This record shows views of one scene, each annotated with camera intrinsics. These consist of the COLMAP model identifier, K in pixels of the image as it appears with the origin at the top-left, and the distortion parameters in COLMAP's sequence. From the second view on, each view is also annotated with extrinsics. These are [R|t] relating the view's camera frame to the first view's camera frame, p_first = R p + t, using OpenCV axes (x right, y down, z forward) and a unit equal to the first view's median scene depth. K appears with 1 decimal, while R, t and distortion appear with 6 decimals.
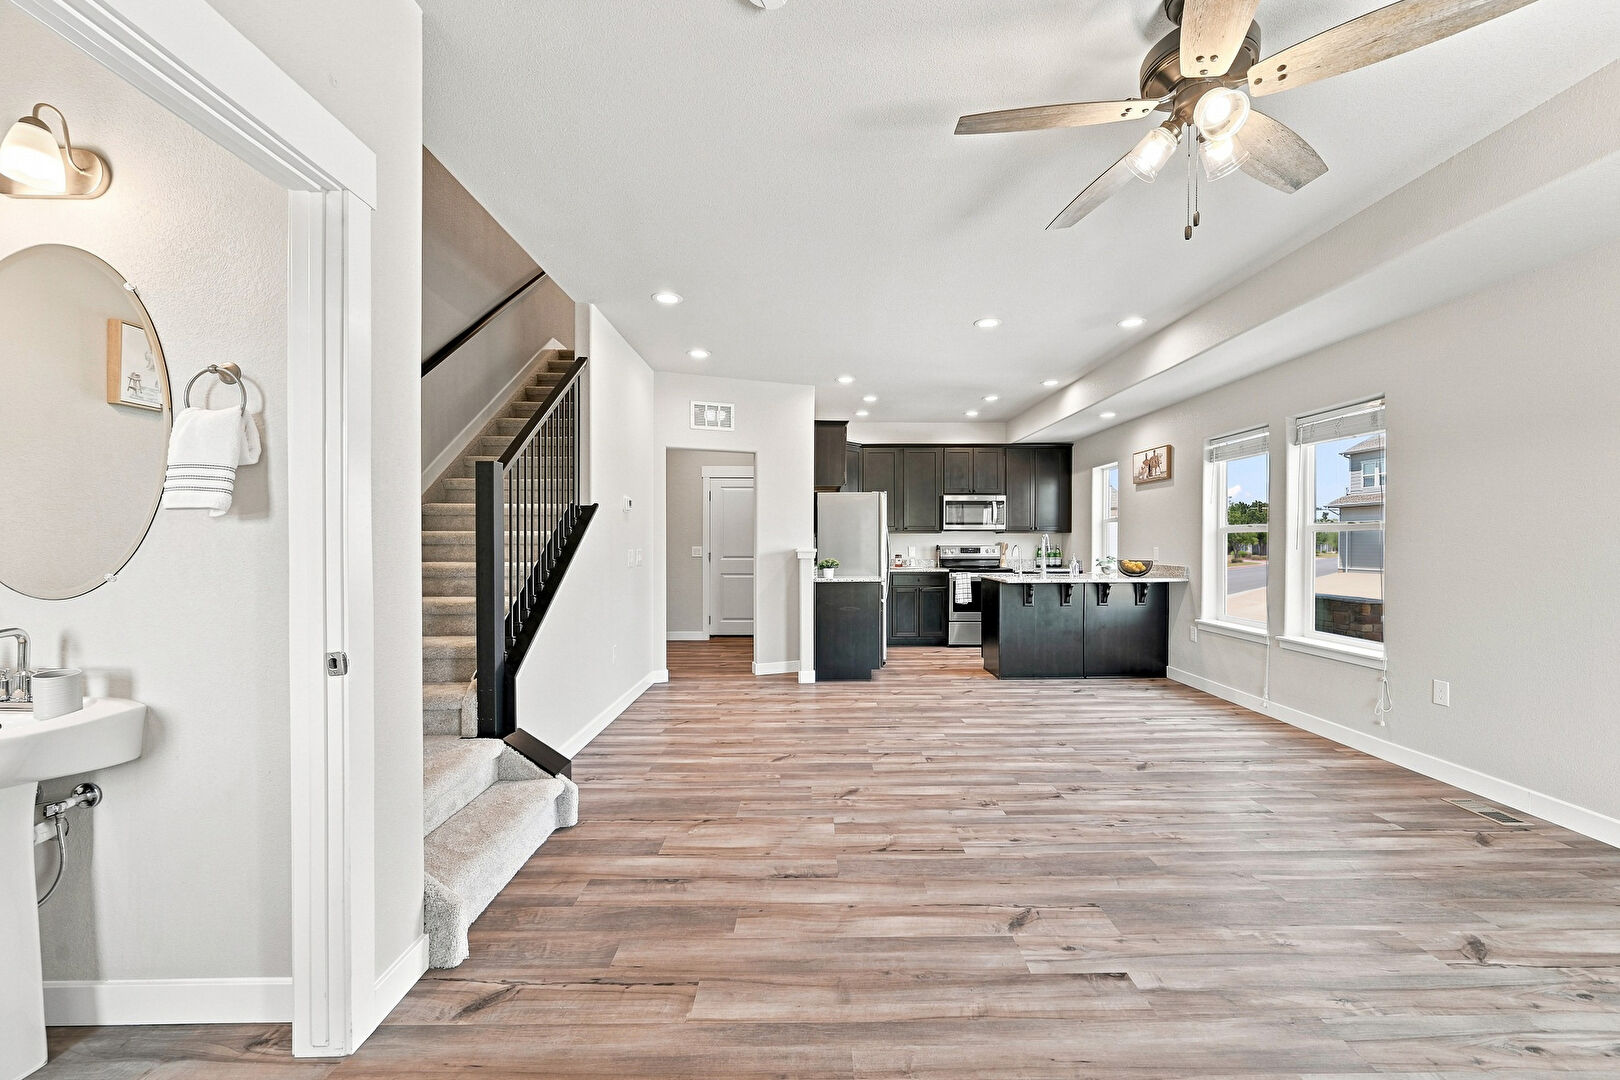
lens RADIAL K [[648.1, 0, 815.0], [0, 648.1, 545.2], [0, 0, 1]] dist [-0.003333, -0.000126]
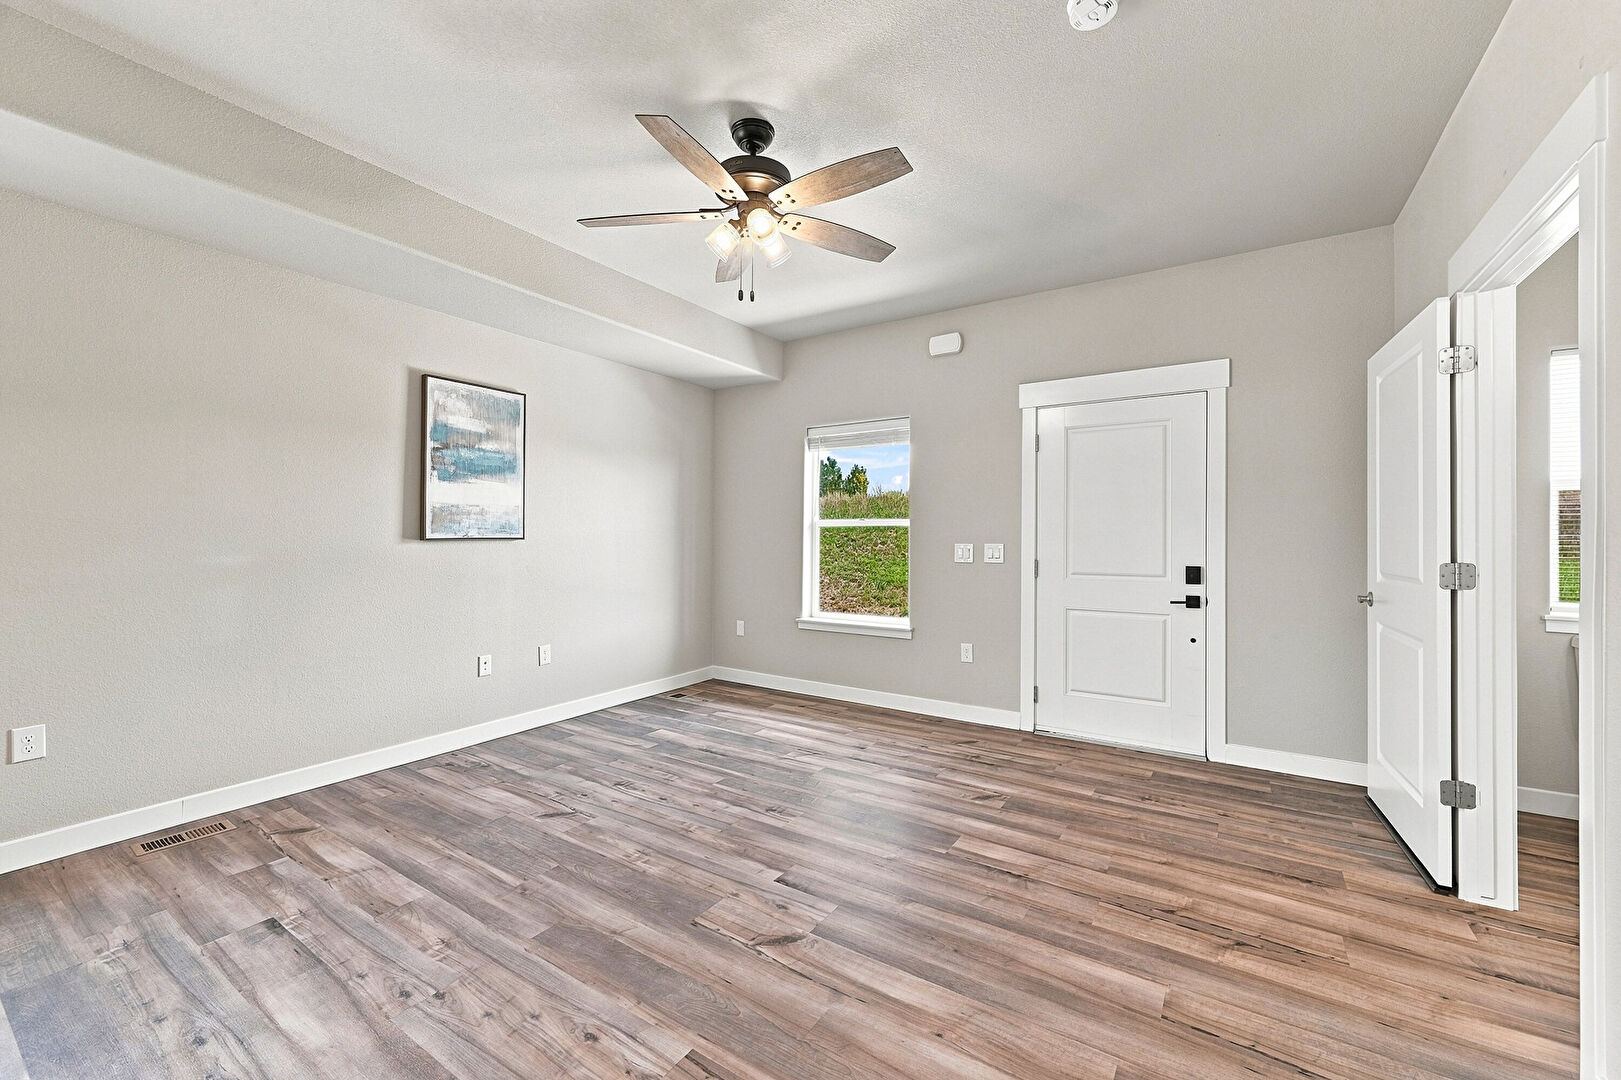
lens RADIAL K [[648.5, 0, 807.9], [0, 648.5, 534.6], [0, 0, 1]] dist [-0.003333, -0.000126]
pose [[-0.829136, -0.000550, 0.559047, -0.167012], [0.001229, 0.999995, 0.002808, -0.005449], [-0.559046, 0.003015, -0.829131, 1.230467]]
